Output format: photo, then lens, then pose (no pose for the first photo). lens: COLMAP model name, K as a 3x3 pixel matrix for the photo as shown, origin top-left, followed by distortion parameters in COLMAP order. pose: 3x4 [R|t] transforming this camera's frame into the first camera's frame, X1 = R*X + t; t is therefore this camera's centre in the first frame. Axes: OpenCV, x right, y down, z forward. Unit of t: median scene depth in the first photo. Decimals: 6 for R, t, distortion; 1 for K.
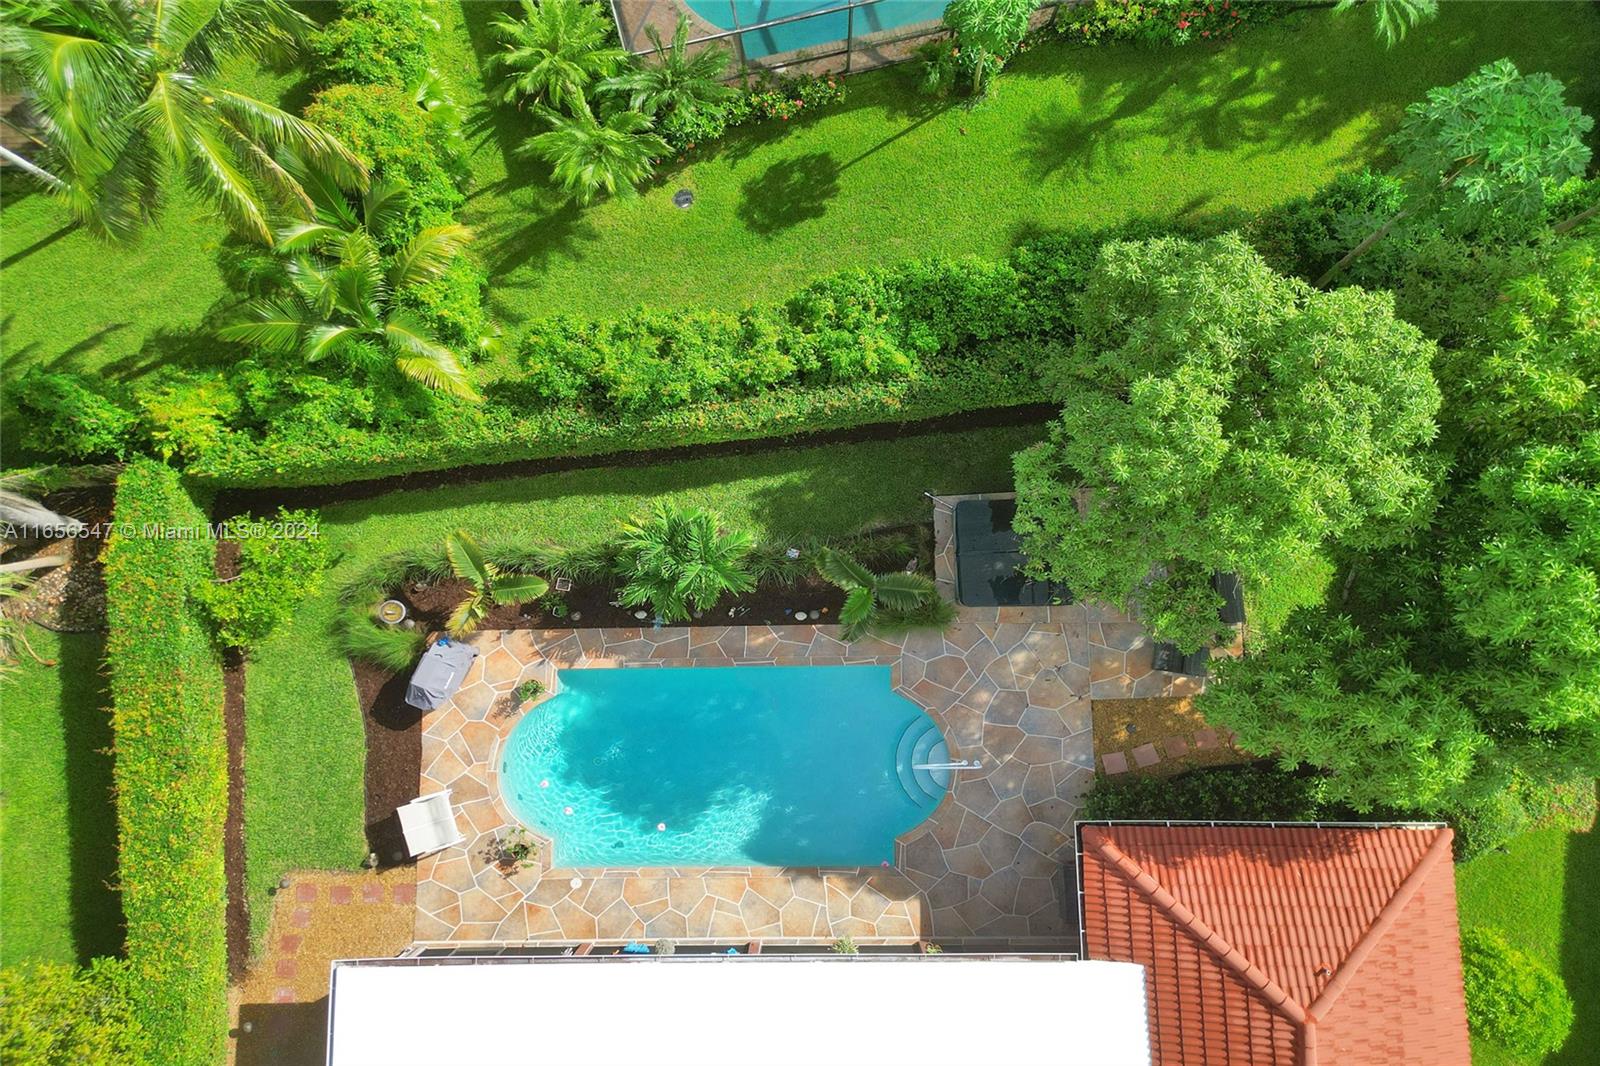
lens RADIAL K [[841.6, 0, 761.5], [0, 841.6, 584.3], [0, 0, 1]] dist [0.066240, -0.034296]
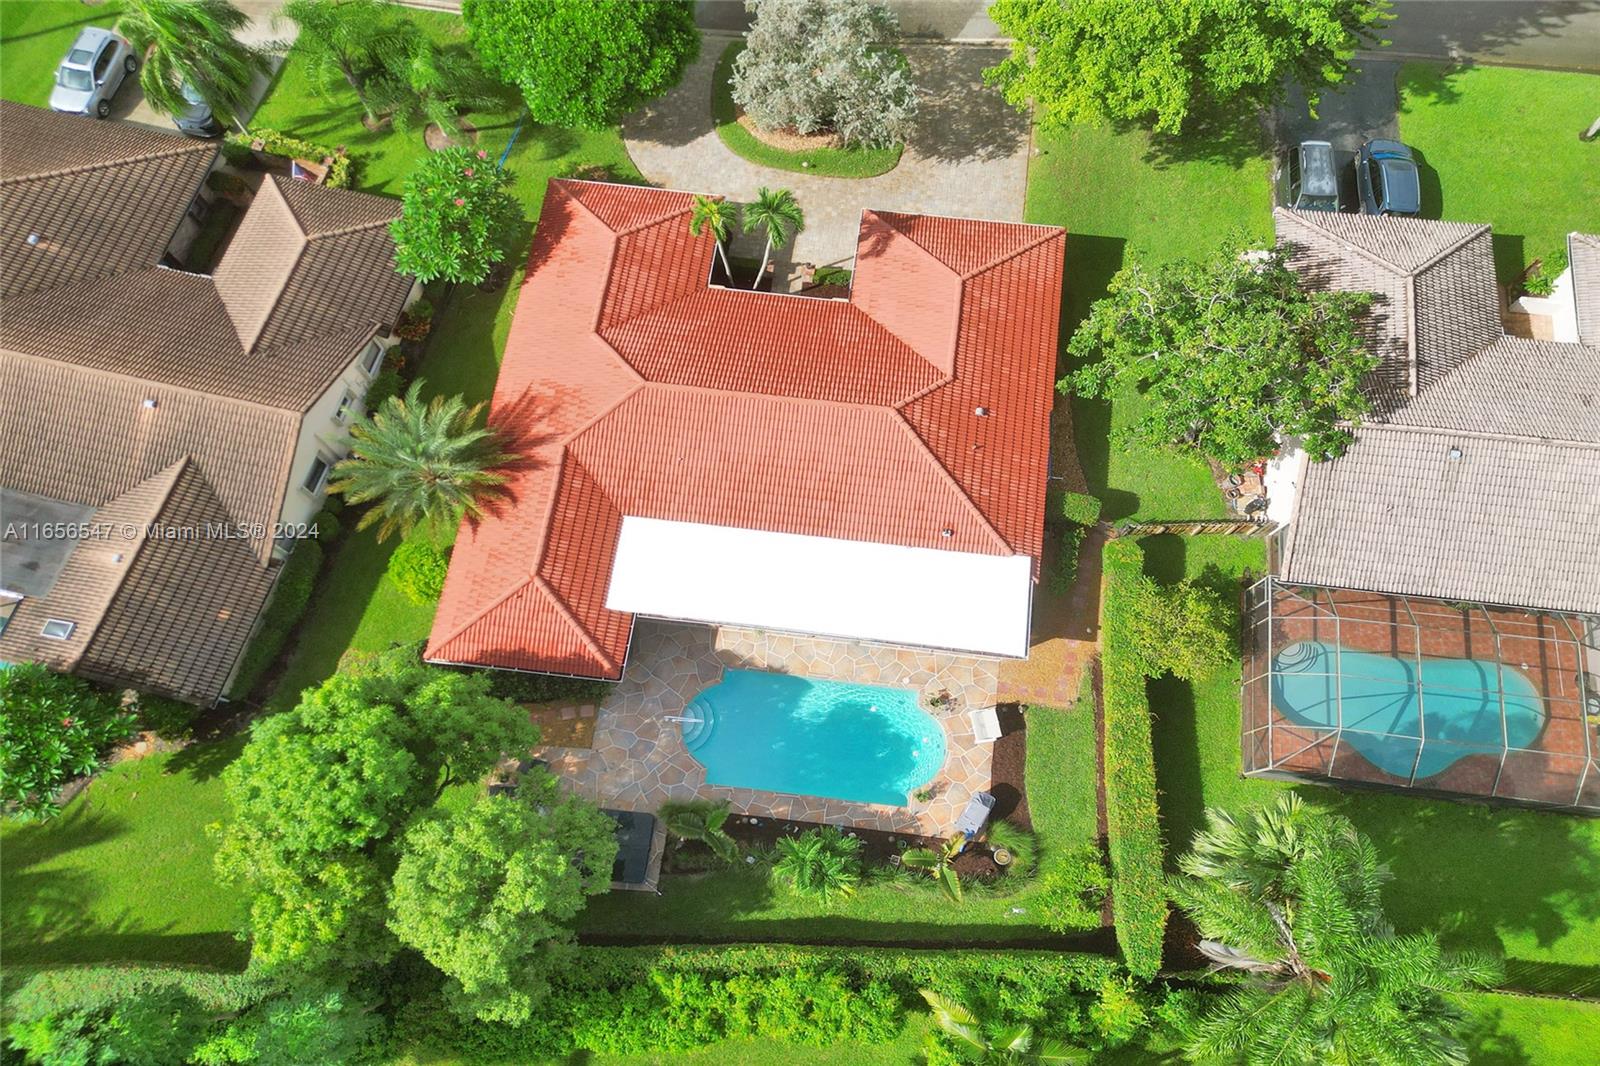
lens RADIAL K [[903.7, 0, 851.2], [0, 903.7, 574.7], [0, 0, 1]] dist [0.082328, -0.055008]
pose [[-0.991860, -0.114749, 0.055186, -0.191446], [0.127196, -0.912803, 0.388087, -0.194610], [0.005842, 0.391948, 0.919969, -0.835773]]
